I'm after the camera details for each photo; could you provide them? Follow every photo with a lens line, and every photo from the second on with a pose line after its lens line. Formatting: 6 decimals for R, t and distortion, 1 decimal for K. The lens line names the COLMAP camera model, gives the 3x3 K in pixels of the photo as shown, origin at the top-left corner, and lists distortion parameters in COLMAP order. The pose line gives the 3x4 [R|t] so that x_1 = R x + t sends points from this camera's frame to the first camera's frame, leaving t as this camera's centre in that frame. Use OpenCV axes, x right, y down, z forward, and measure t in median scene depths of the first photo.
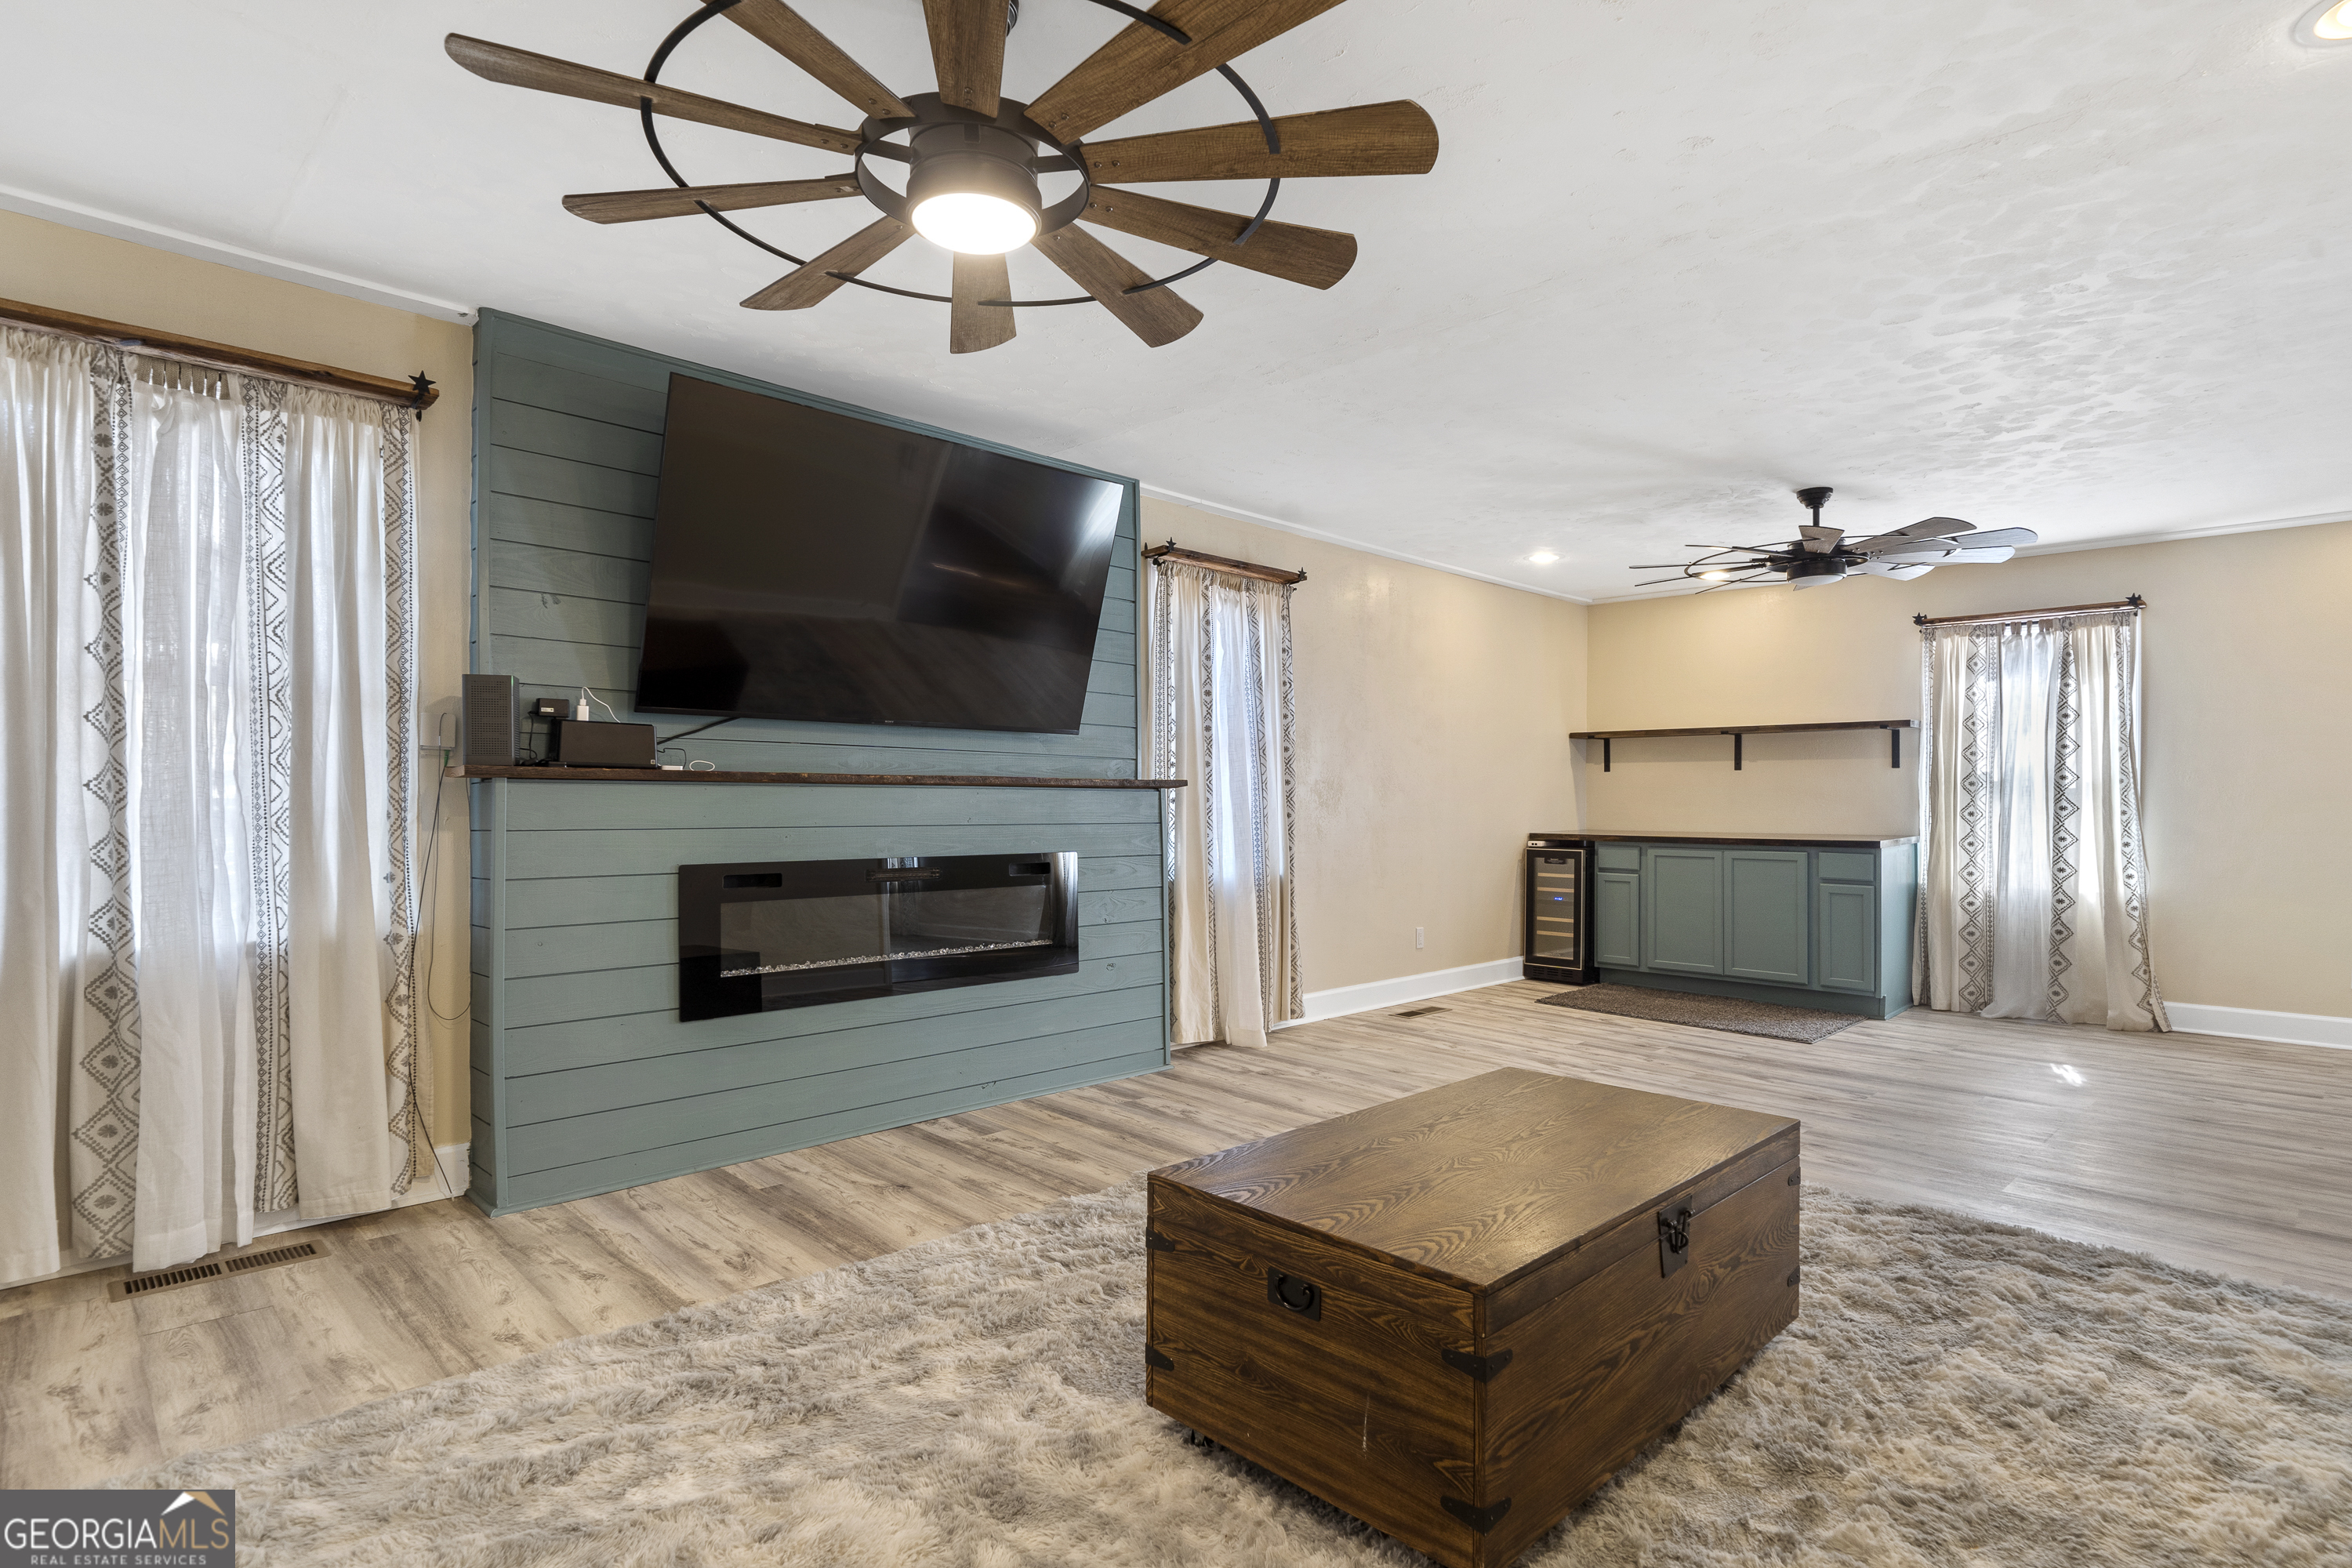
lens RADIAL K [[1182.8, 0, 1164.9], [0, 1182.8, 803.0], [0, 0, 1]] dist [0.001823, -0.000424]
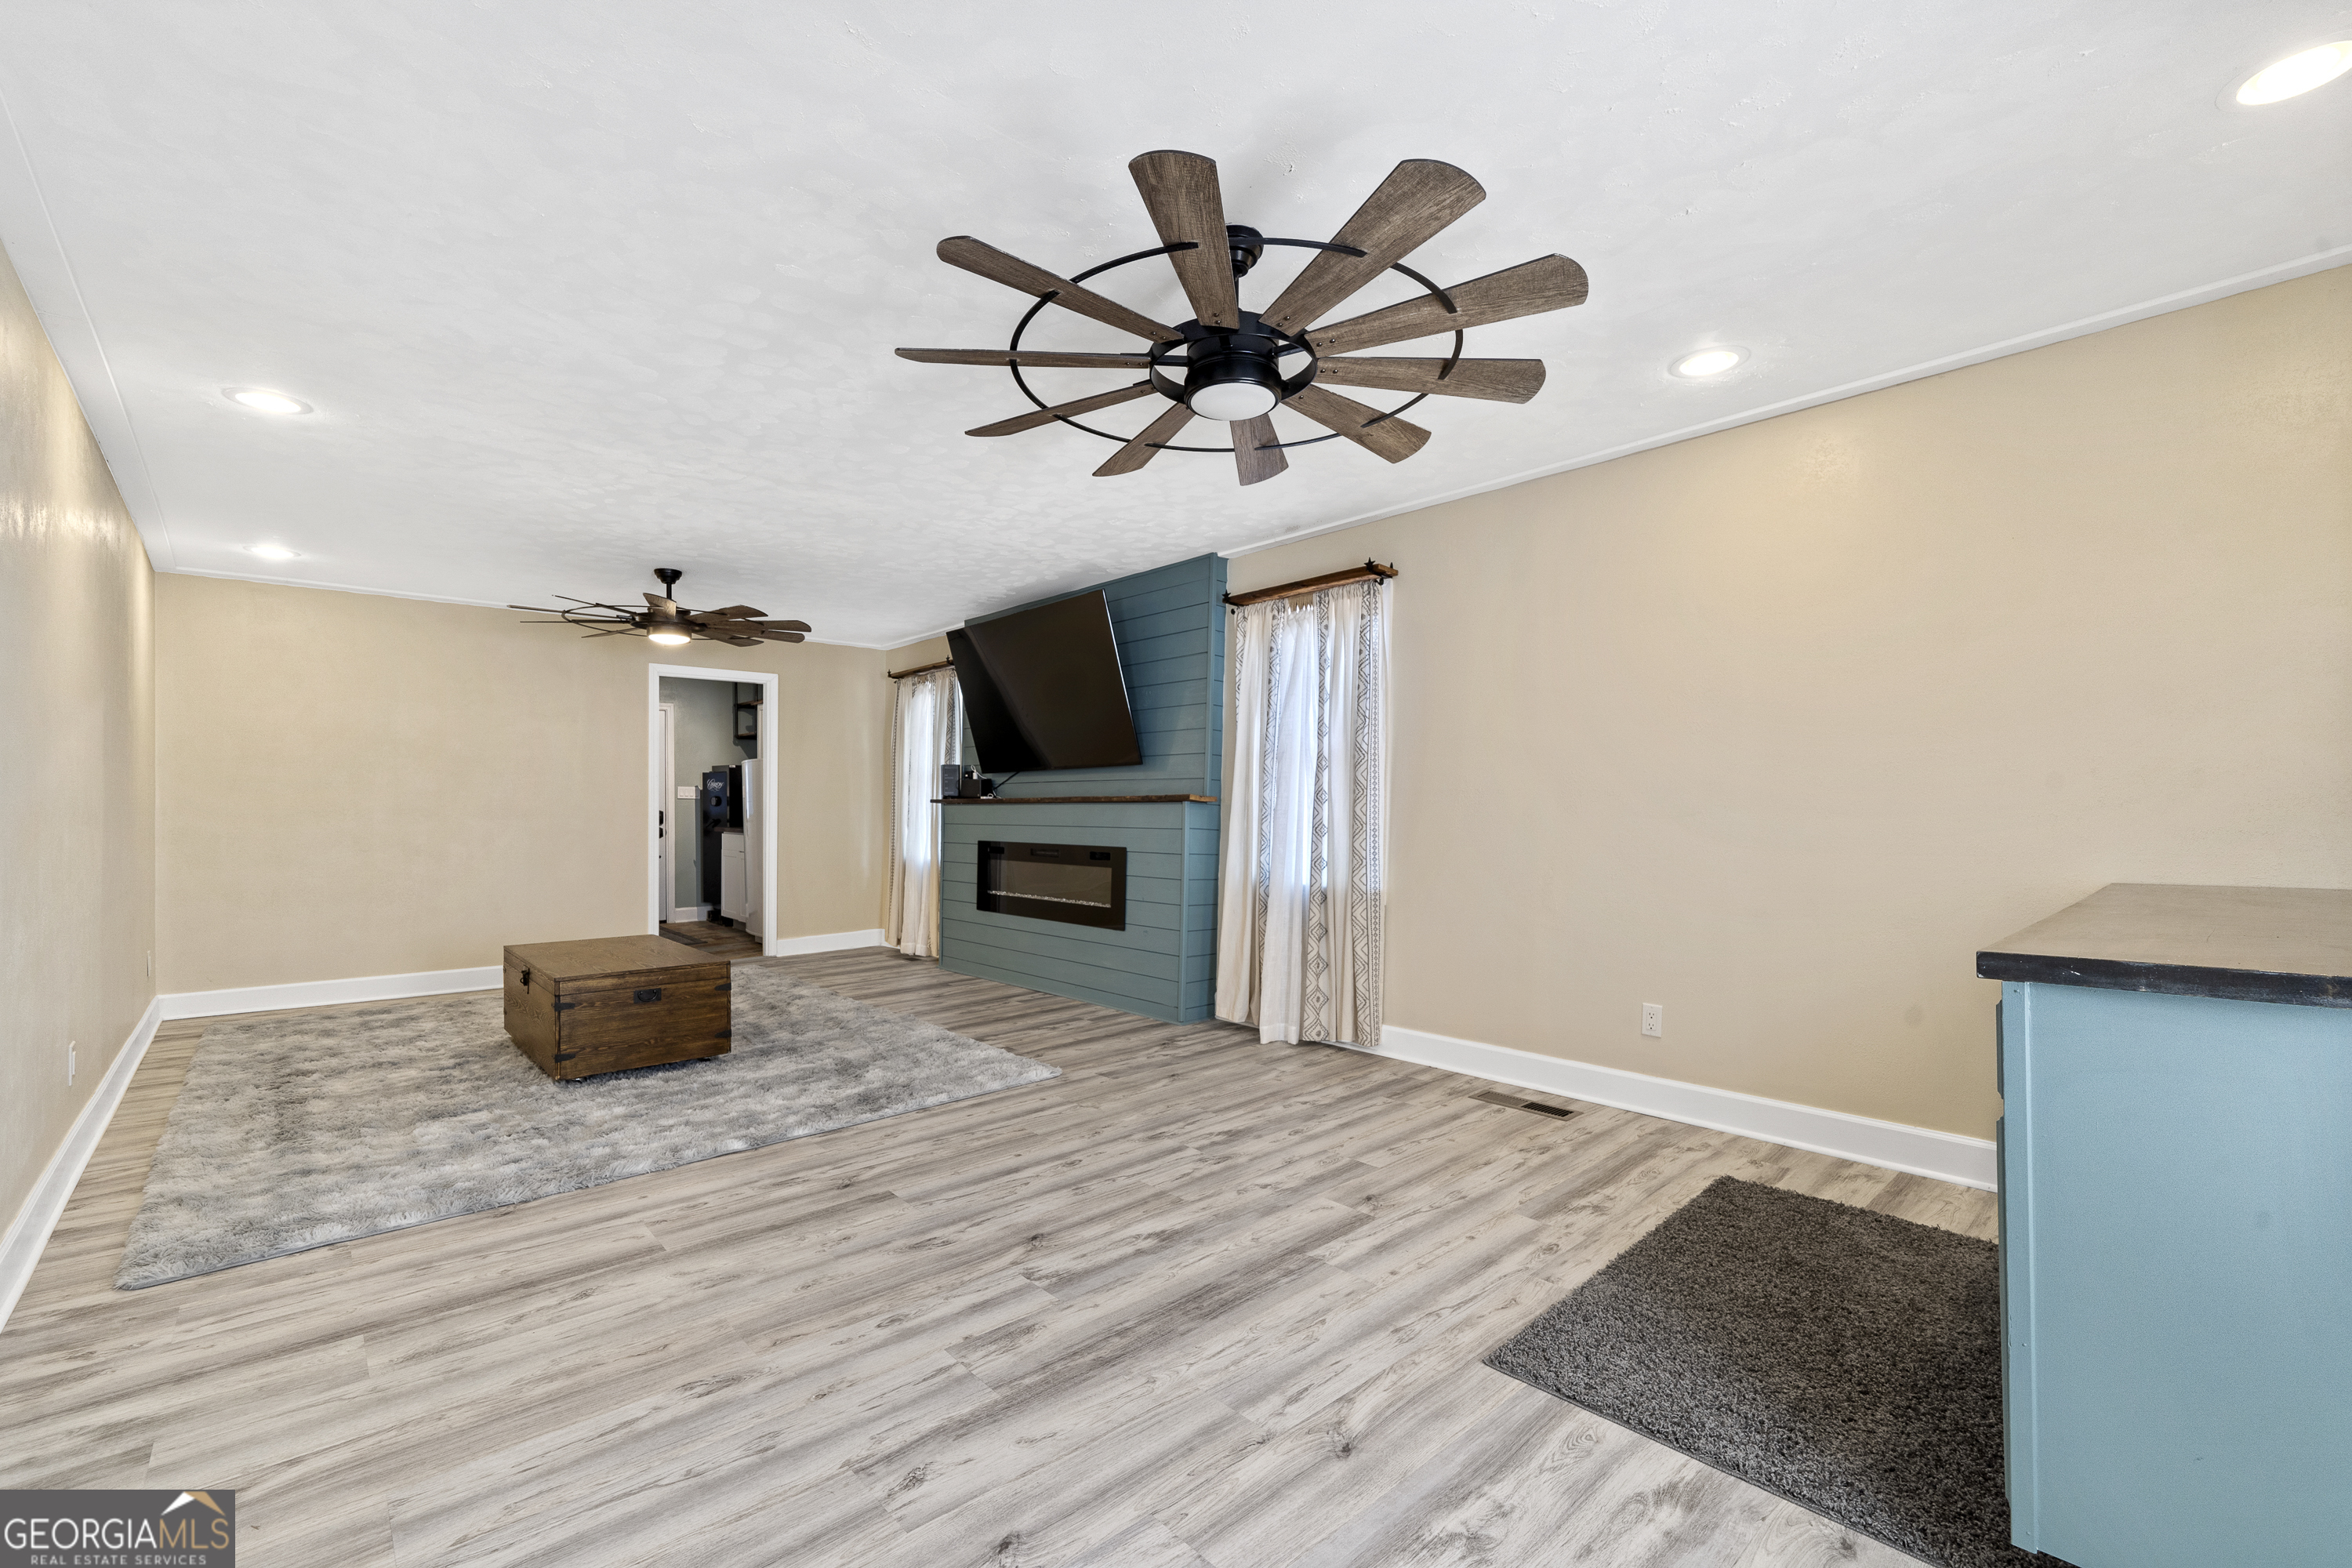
lens RADIAL K [[970.9, 0, 1166.9], [0, 970.9, 800.5], [0, 0, 1]] dist [0.004847, 0.000062]
pose [[-0.030673, -0.021653, -0.999295, 1.100207], [-0.008748, 0.999733, -0.021394, 0.010131], [0.999491, 0.008085, -0.030855, 1.085511]]
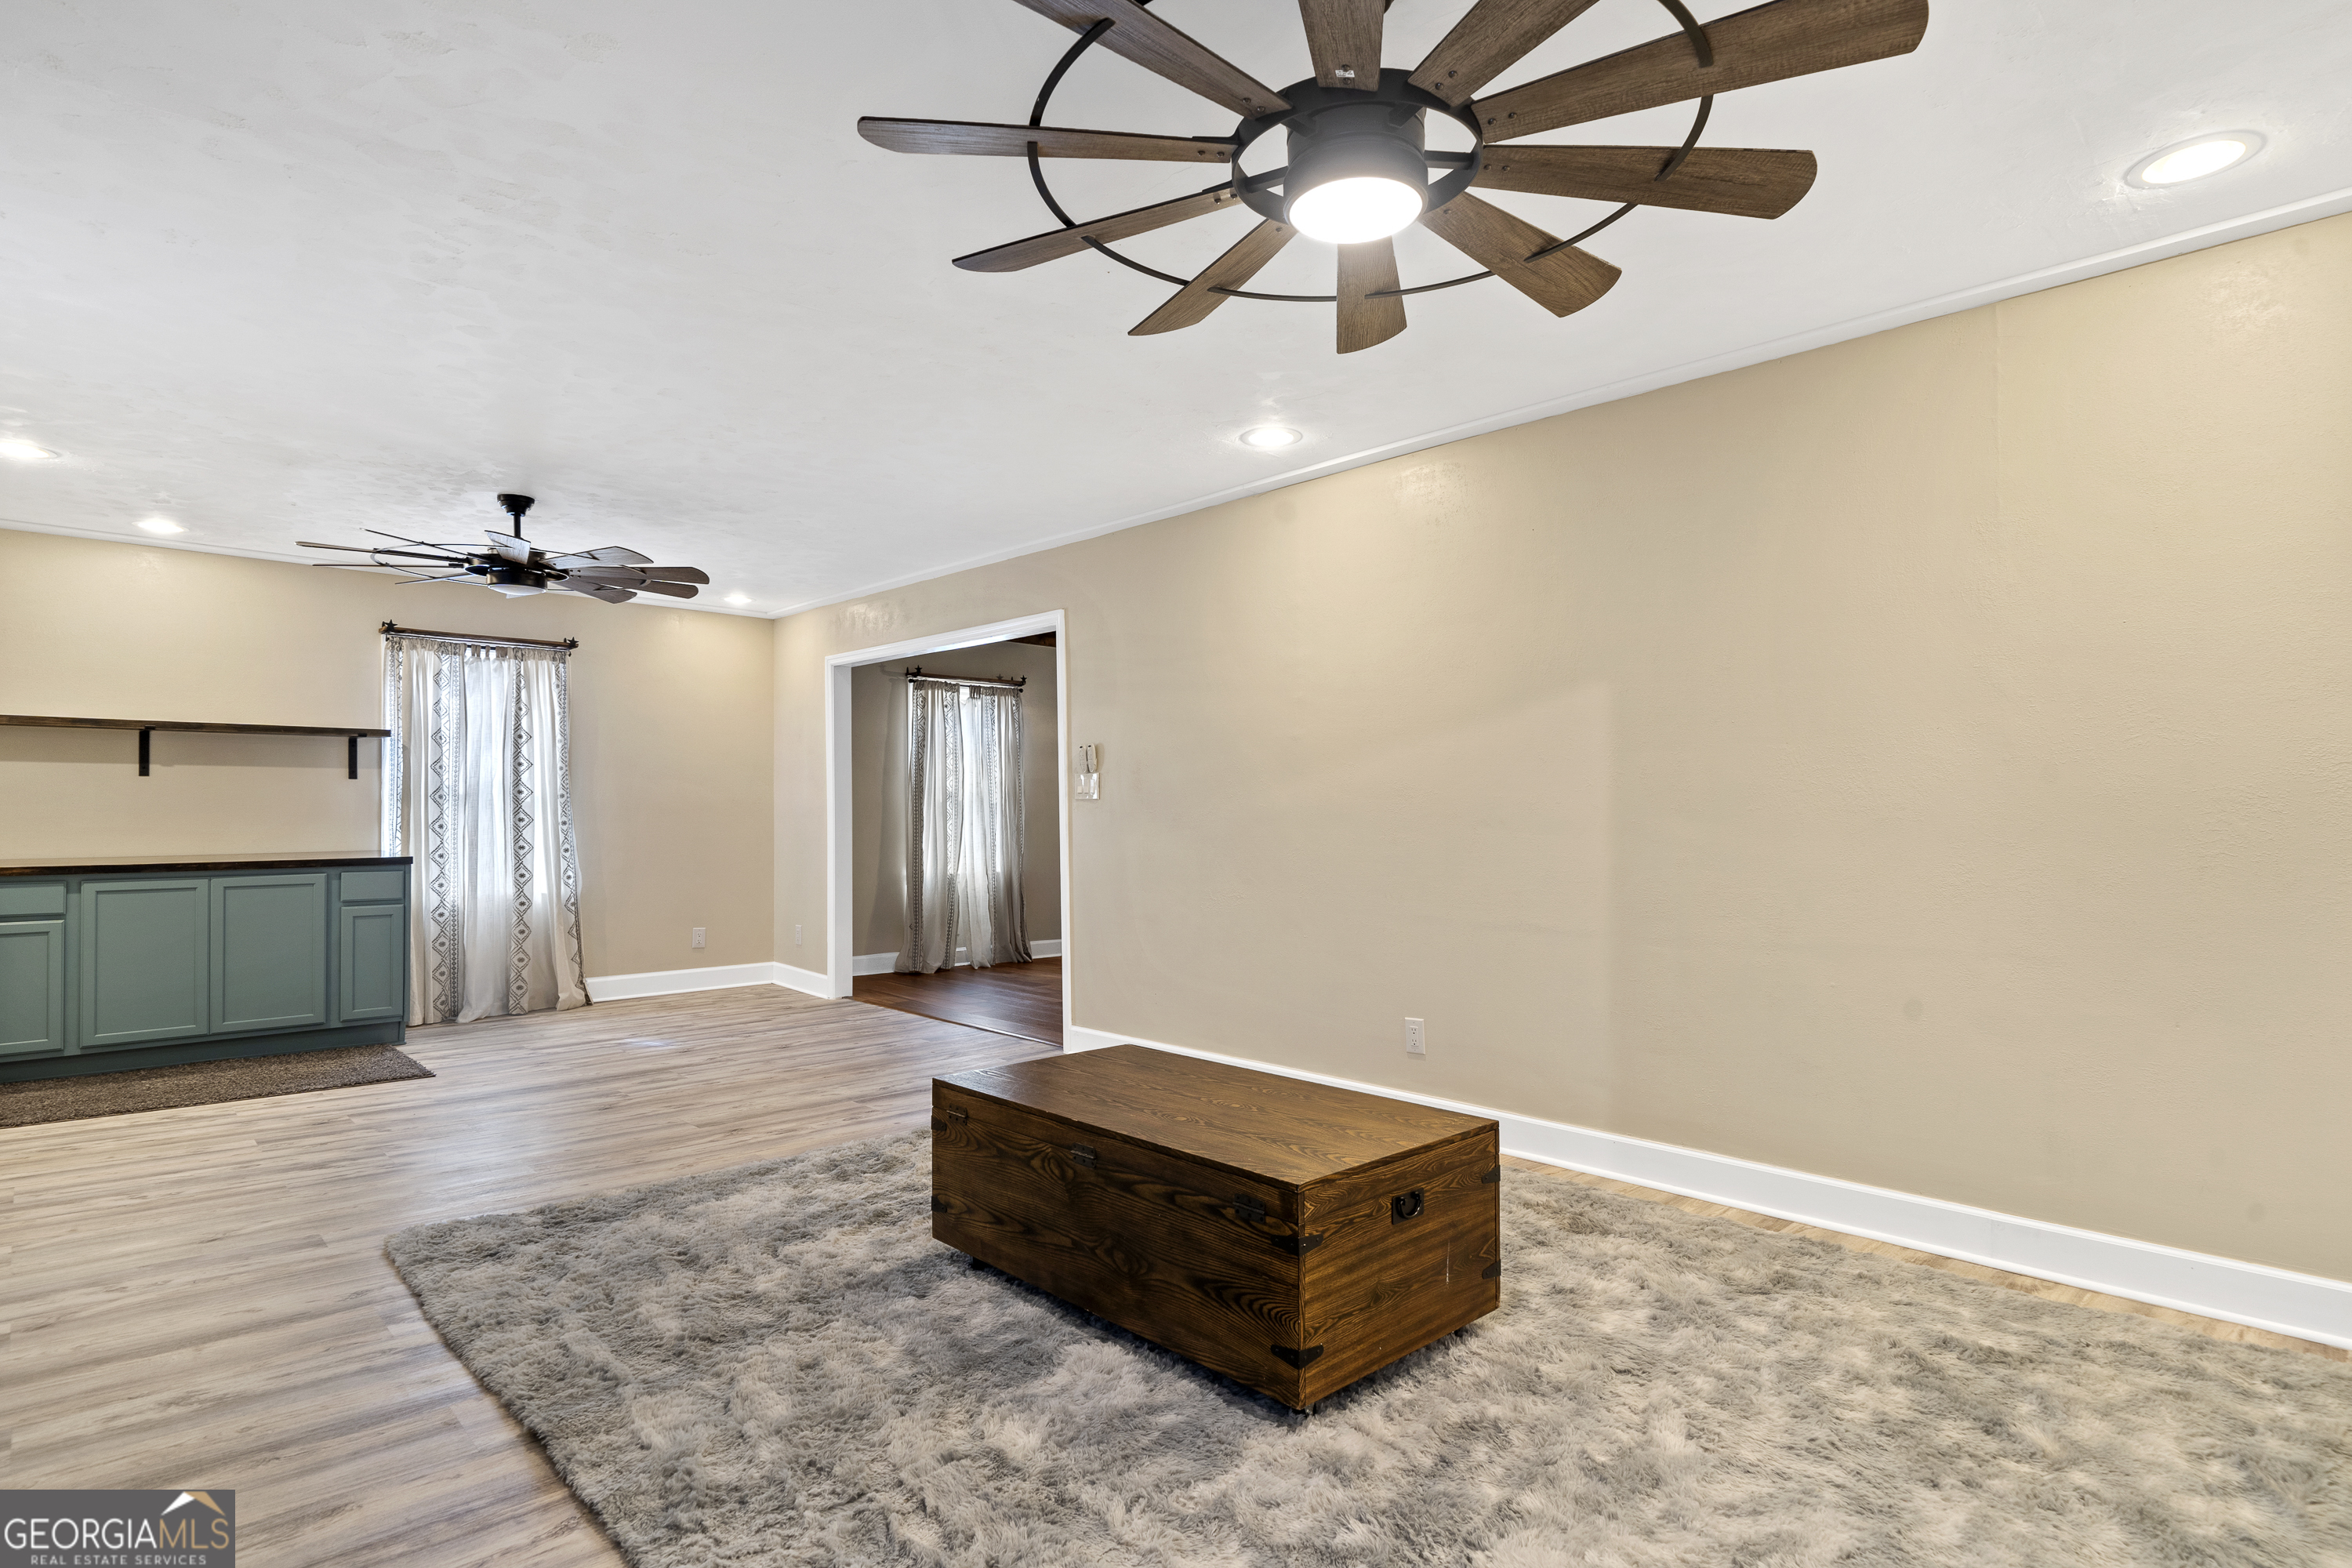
lens RADIAL K [[1209.7, 0, 1170.2], [0, 1209.7, 799.1], [0, 0, 1]] dist [-0.000665, -0.000325]
pose [[0.024563, 0.004430, 0.999688, -0.489615], [0.005564, 0.999974, -0.004568, -0.008617], [-0.999683, 0.005675, 0.024538, 0.495126]]
